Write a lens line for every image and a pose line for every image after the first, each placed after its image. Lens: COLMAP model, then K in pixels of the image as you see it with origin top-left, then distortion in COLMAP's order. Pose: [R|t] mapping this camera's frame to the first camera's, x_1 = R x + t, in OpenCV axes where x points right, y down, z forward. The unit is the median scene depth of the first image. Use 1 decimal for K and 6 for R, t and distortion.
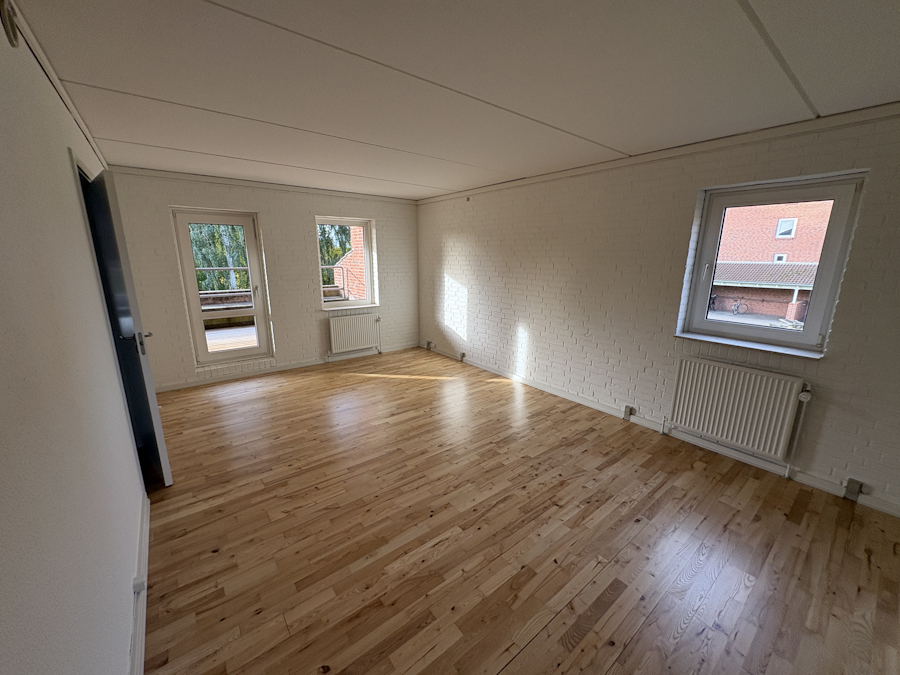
lens RADIAL K [[356.4, 0, 454.0], [0, 356.4, 333.9], [0, 0, 1]] dist [-0.000752, -0.000594]
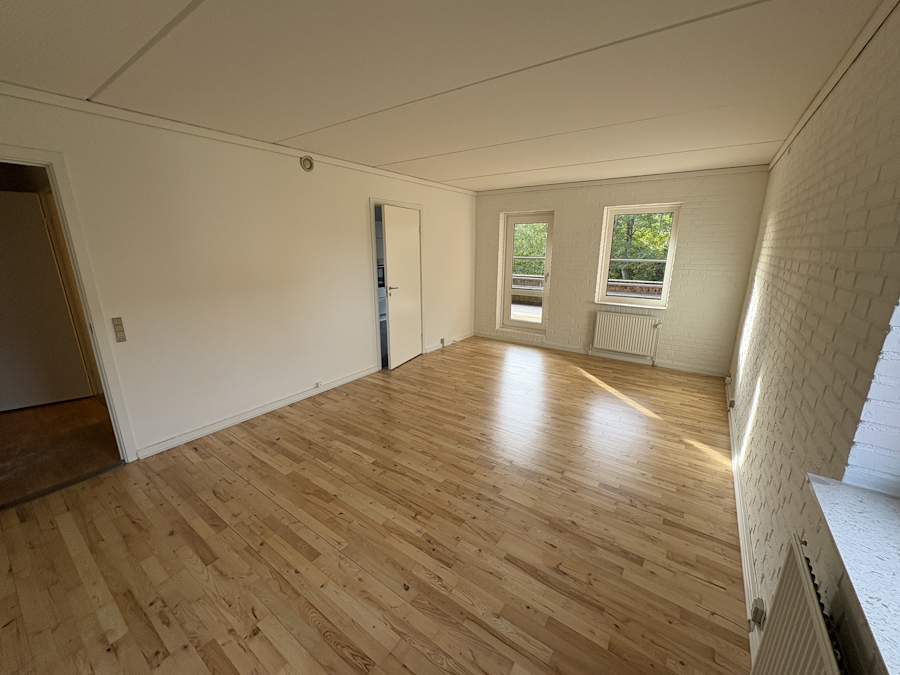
lens RADIAL K [[356.4, 0, 455.2], [0, 356.4, 343.6], [0, 0, 1]] dist [-0.000752, -0.000594]
pose [[0.281307, 0.246948, -0.927299, 0.558053], [-0.208421, 0.958977, 0.192156, -0.078169], [0.936711, 0.139214, 0.321236, 0.381062]]
